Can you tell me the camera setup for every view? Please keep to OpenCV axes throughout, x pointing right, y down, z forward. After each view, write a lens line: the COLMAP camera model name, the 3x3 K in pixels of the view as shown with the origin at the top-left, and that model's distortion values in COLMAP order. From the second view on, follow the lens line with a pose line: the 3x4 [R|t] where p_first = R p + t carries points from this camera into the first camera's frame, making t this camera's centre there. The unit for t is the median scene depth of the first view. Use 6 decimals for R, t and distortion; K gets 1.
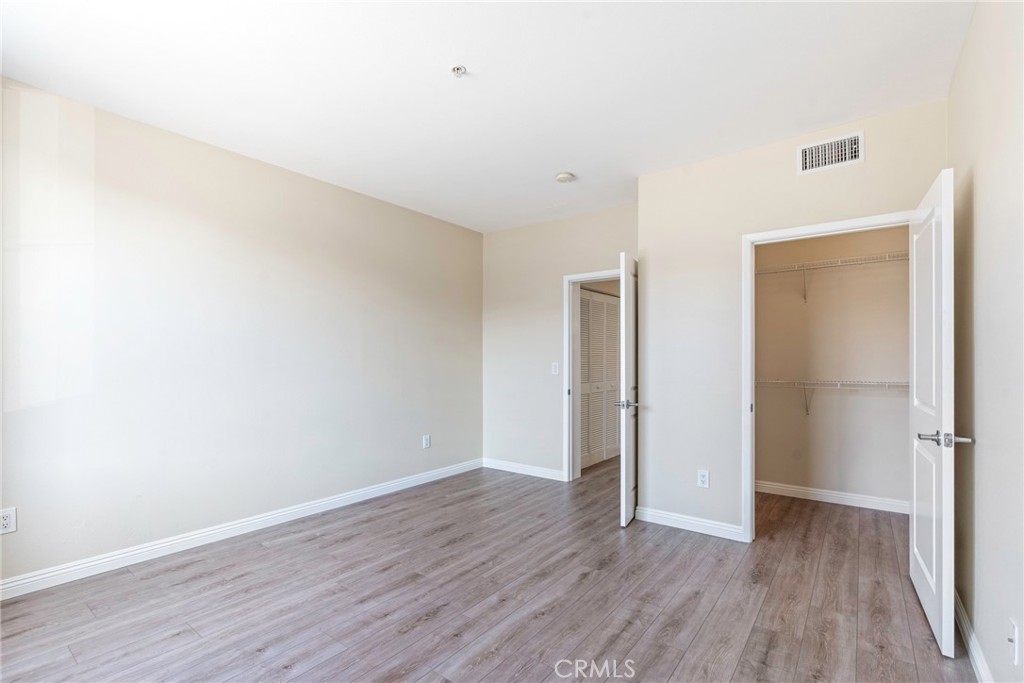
lens RADIAL K [[465.7, 0, 508.2], [0, 465.7, 362.8], [0, 0, 1]] dist [-0.000904, 0.000075]
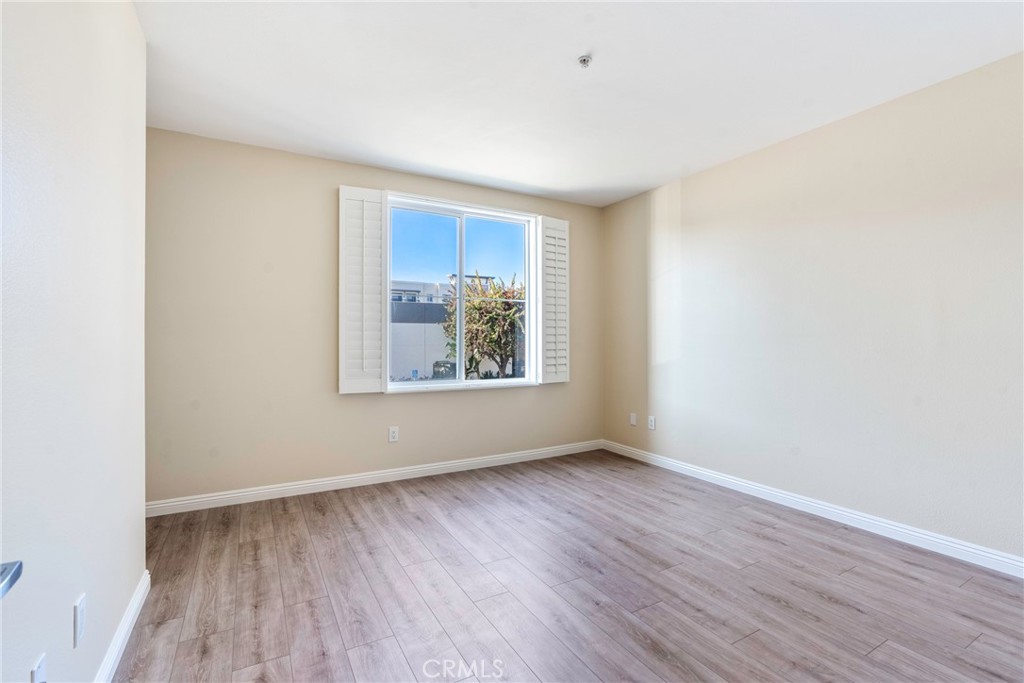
lens RADIAL K [[464.7, 0, 512.0], [0, 464.7, 341.5], [0, 0, 1]] dist [-0.001987, 0.000015]
pose [[-0.388371, 0.004701, -0.921491, 0.731292], [-0.003272, 0.999974, 0.006480, -0.003356], [0.921497, 0.005531, -0.388345, 0.990273]]
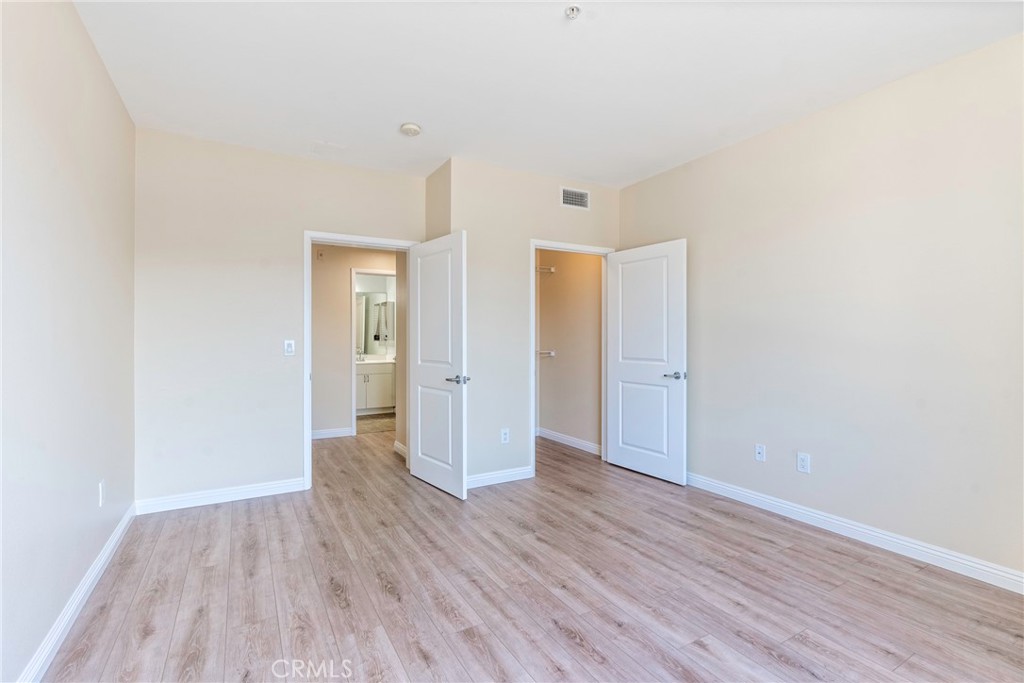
lens RADIAL K [[464.7, 0, 512.0], [0, 464.7, 341.5], [0, 0, 1]] dist [-0.001987, 0.000015]
pose [[0.382831, -0.009508, 0.923769, -0.772399], [0.005299, 0.999953, 0.008097, -0.003624], [-0.923803, 0.001796, 0.382864, 0.606007]]
